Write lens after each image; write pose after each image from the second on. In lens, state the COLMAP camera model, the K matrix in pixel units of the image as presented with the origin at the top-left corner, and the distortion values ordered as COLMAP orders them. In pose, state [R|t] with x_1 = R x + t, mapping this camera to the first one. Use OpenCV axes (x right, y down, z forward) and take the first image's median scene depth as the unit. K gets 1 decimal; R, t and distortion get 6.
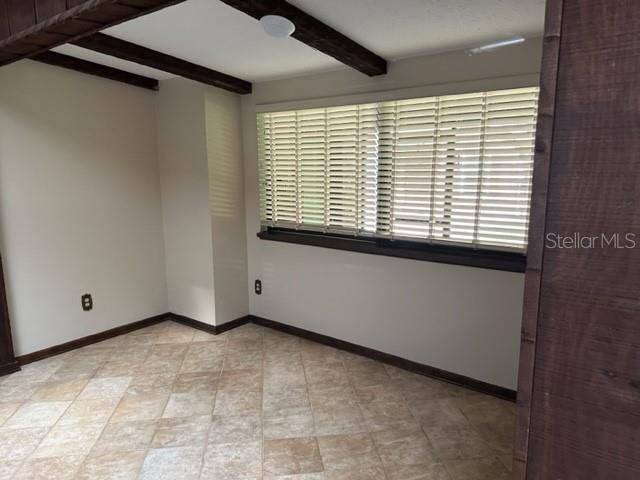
lens RADIAL K [[456.5, 0, 320.0], [0, 456.5, 240.0], [0, 0, 1]] dist [0.002942, -0.000414]
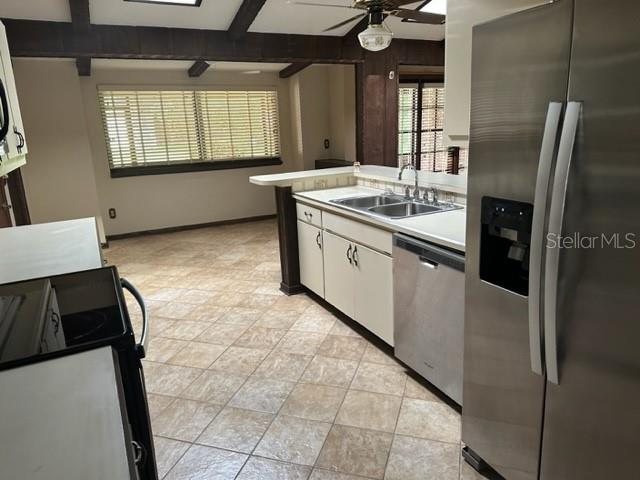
lens RADIAL K [[456.5, 0, 320.0], [0, 456.5, 240.0], [0, 0, 1]] dist [0.002942, -0.000414]
pose [[0.387348, -0.218999, 0.895545, -1.759146], [0.189026, 0.969606, 0.155351, 0.124715], [-0.902347, 0.109106, 0.416971, -0.260571]]
